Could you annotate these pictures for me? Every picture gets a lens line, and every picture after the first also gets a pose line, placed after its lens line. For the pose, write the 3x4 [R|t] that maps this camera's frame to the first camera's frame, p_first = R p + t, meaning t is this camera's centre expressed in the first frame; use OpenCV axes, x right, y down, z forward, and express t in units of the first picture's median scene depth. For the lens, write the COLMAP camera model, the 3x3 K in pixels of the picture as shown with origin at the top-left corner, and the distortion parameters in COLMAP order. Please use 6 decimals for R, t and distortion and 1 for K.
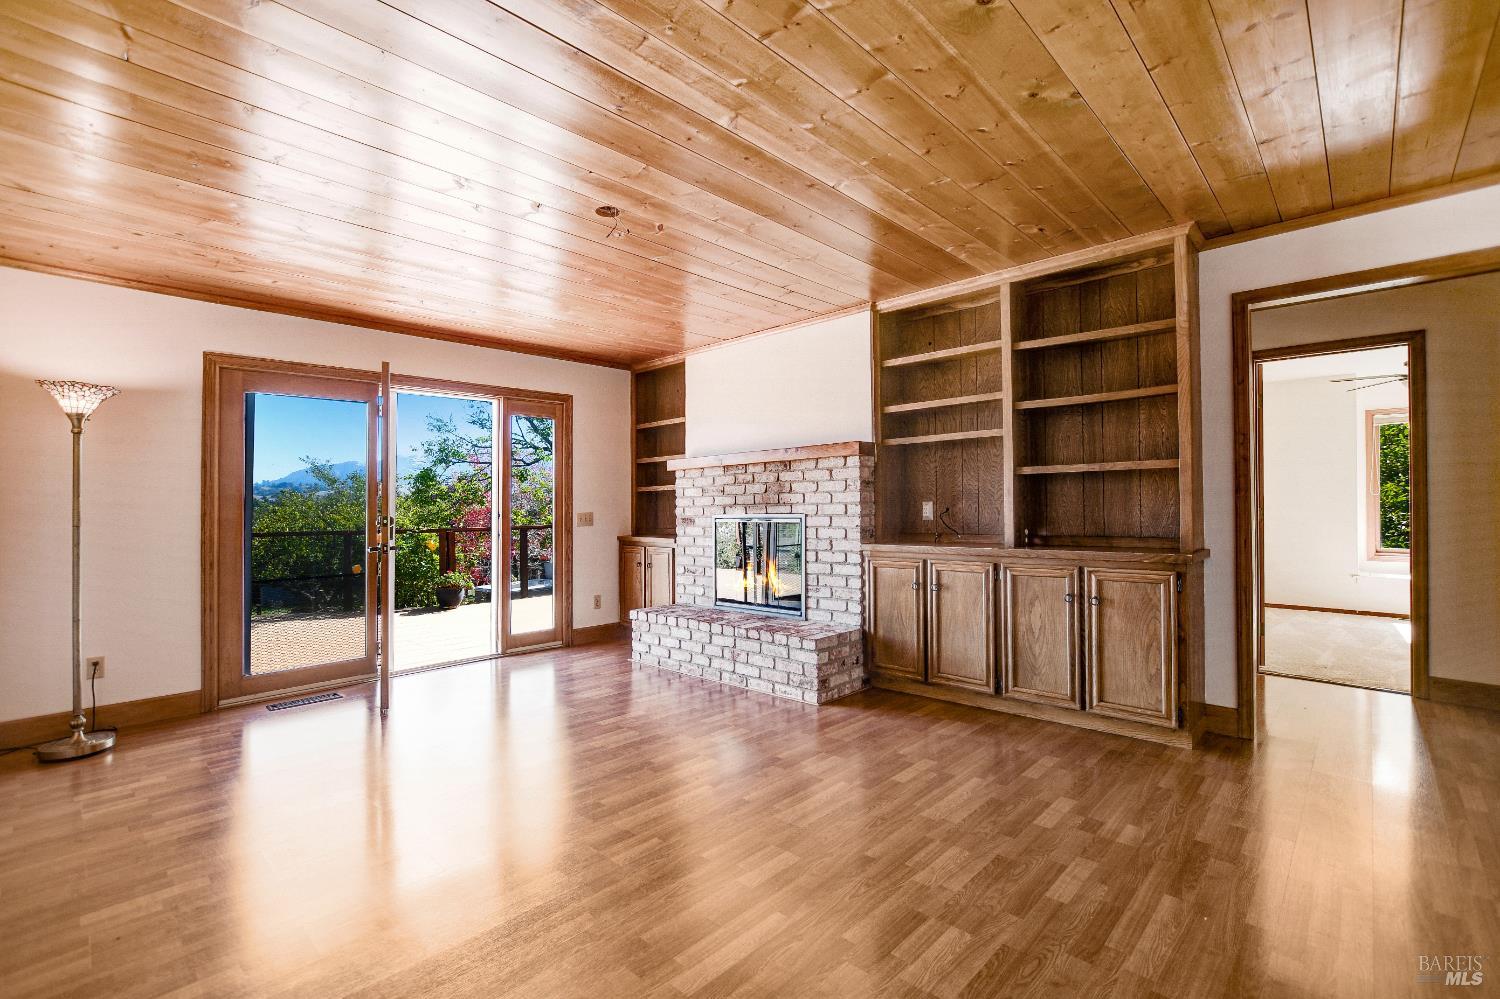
lens RADIAL K [[672.1, 0, 753.0], [0, 672.1, 496.9], [0, 0, 1]] dist [-0.002748, -0.000108]
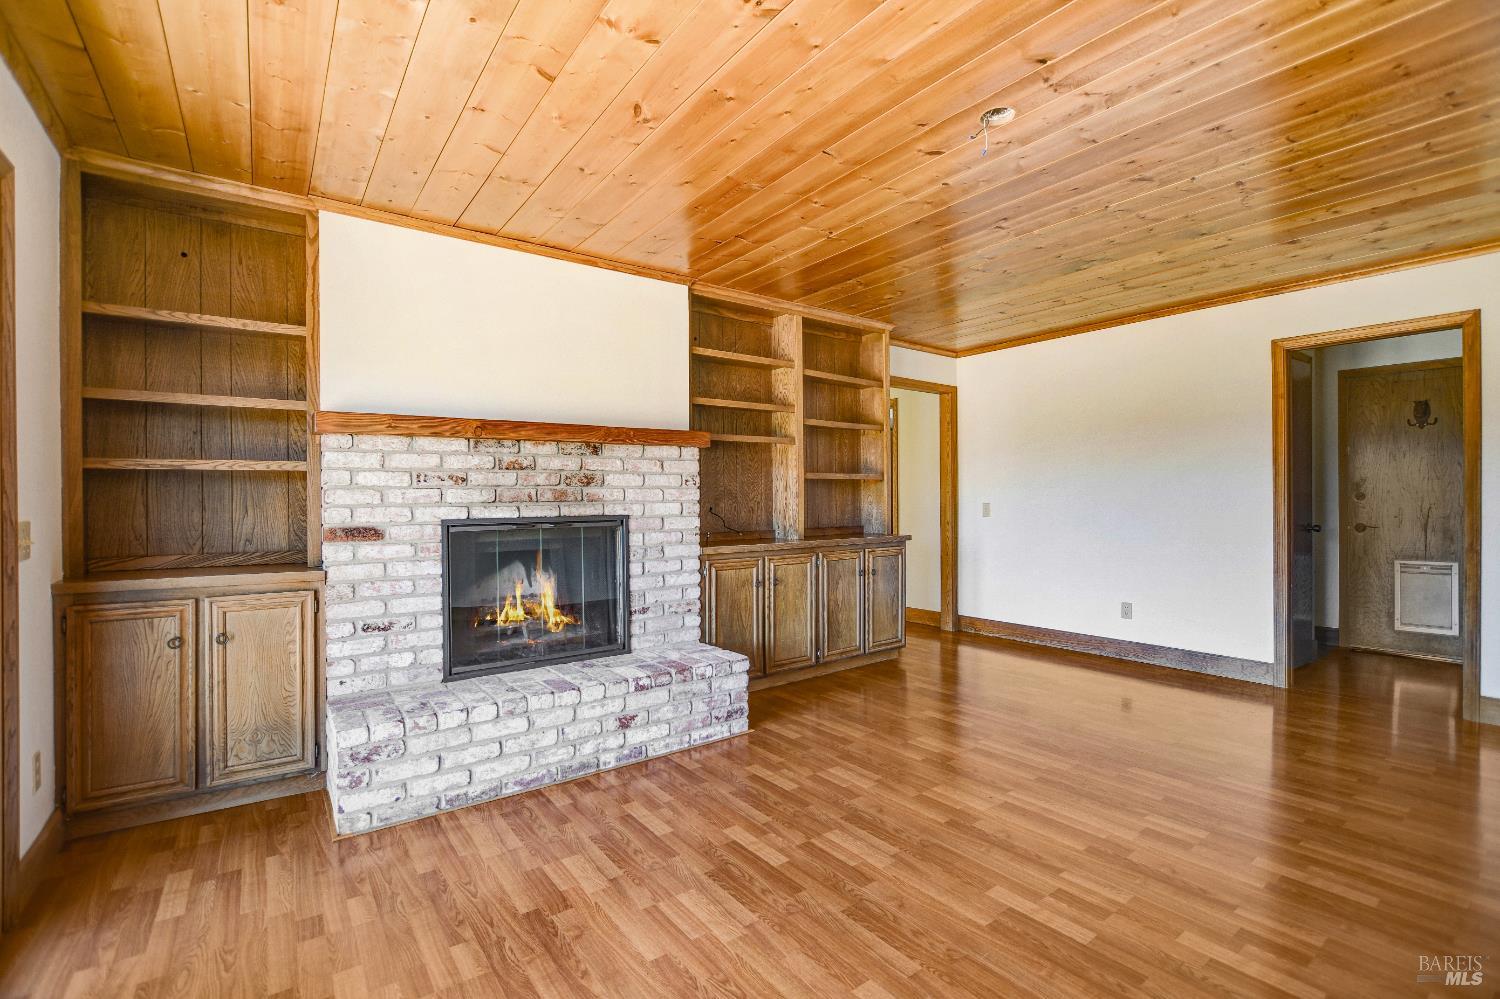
lens RADIAL K [[672.1, 0, 752.5], [0, 672.1, 505.0], [0, 0, 1]] dist [-0.002748, -0.000108]
pose [[0.184216, 0.006381, 0.982865, -0.696065], [-0.006366, 0.999966, -0.005299, 0.017721], [-0.982865, -0.005280, 0.184250, 0.758851]]
